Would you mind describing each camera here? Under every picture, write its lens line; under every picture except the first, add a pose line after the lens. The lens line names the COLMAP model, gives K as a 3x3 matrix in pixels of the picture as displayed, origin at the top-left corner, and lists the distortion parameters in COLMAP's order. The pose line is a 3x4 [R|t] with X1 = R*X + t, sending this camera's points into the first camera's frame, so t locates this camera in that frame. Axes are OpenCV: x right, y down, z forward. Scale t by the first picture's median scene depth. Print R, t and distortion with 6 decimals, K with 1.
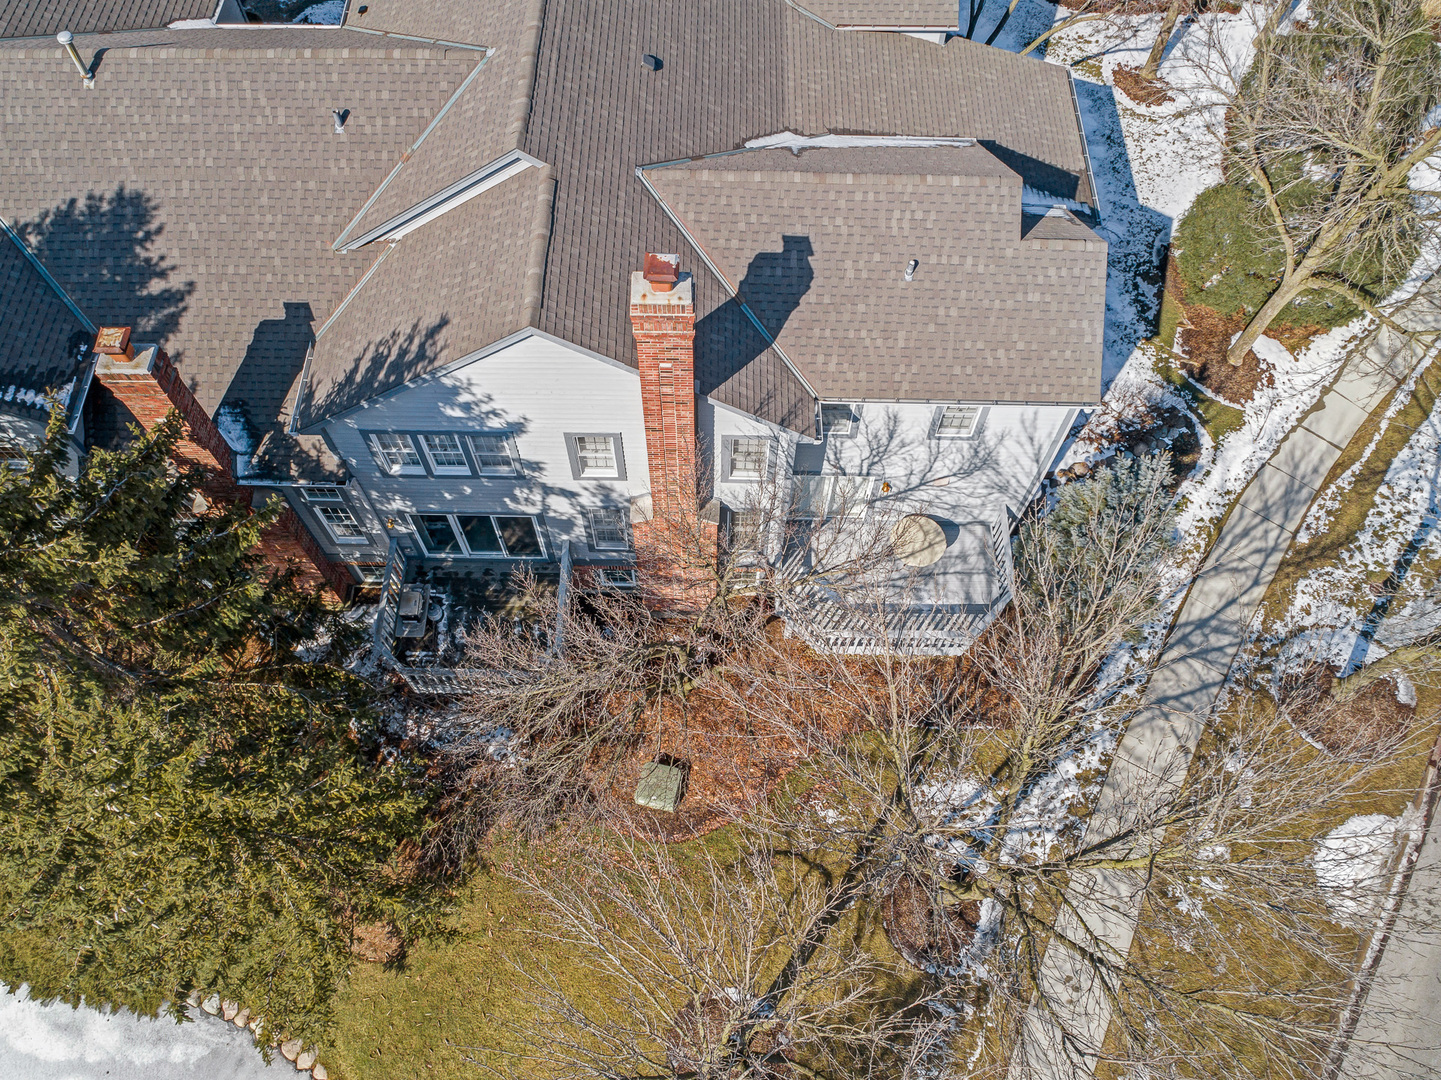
lens RADIAL K [[1069.1, 0, 705.6], [0, 1069.1, 547.8], [0, 0, 1]] dist [-0.023375, -0.000444]
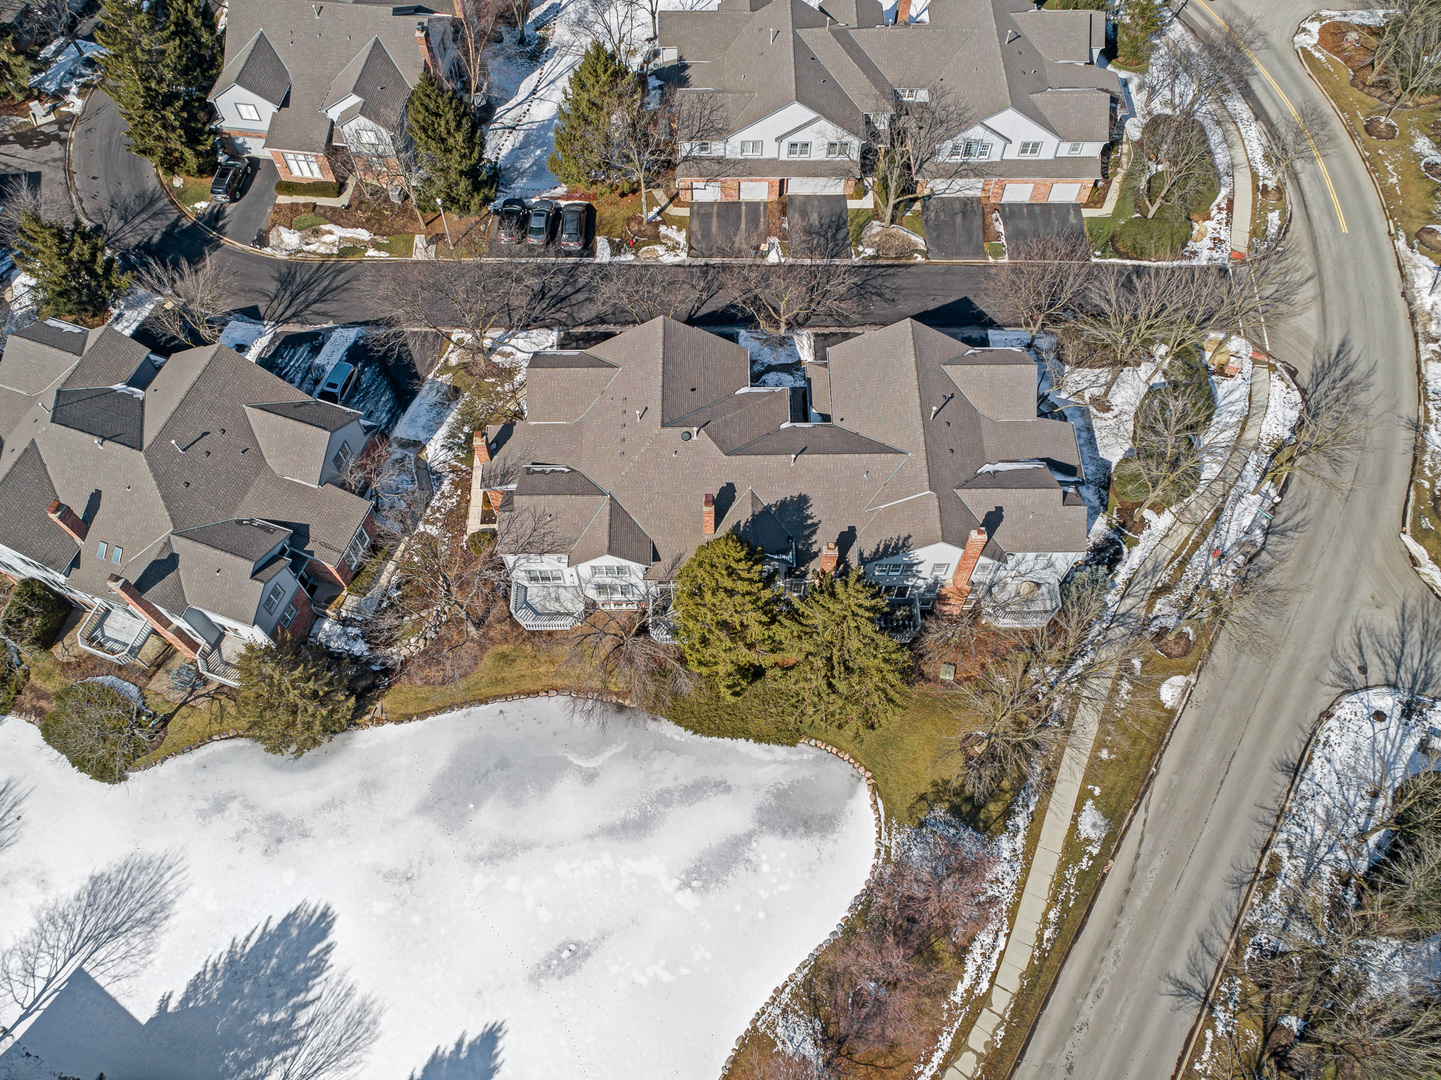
lens RADIAL K [[1090.2, 0, 708.4], [0, 1090.2, 542.9], [0, 0, 1]] dist [-0.024871, 0.007784]
pose [[0.999717, -0.023257, 0.005010, -0.719622], [0.023393, 0.999301, -0.029166, -0.069931], [-0.004328, 0.029274, 0.999562, -2.085087]]
